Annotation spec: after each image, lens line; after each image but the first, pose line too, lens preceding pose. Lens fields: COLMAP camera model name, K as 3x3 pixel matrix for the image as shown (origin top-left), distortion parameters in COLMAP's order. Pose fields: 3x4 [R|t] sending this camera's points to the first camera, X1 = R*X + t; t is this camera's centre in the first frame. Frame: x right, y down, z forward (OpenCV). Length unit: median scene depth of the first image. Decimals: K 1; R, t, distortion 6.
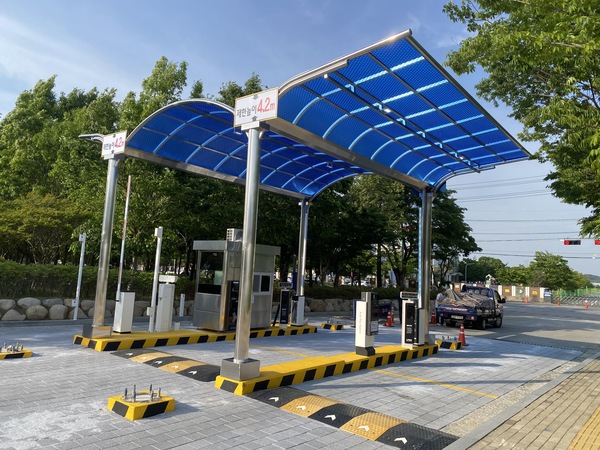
lens RADIAL K [[457.5, 0, 300.3], [0, 457.5, 225.7], [0, 0, 1]] dist [0.034813, 0.002073]
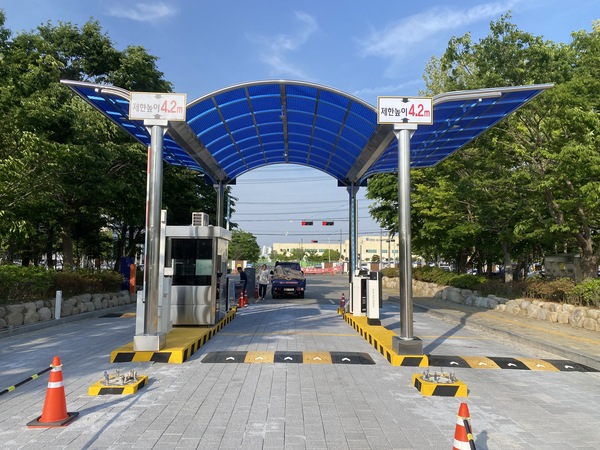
lens RADIAL K [[454.3, 0, 296.1], [0, 454.3, 228.1], [0, 0, 1]] dist [0.033345, -0.028538]
pose [[0.760971, -0.002020, 0.648783, -0.986356], [-0.033914, 0.998504, 0.042887, -0.013289], [-0.647899, -0.054639, 0.759764, 0.318944]]
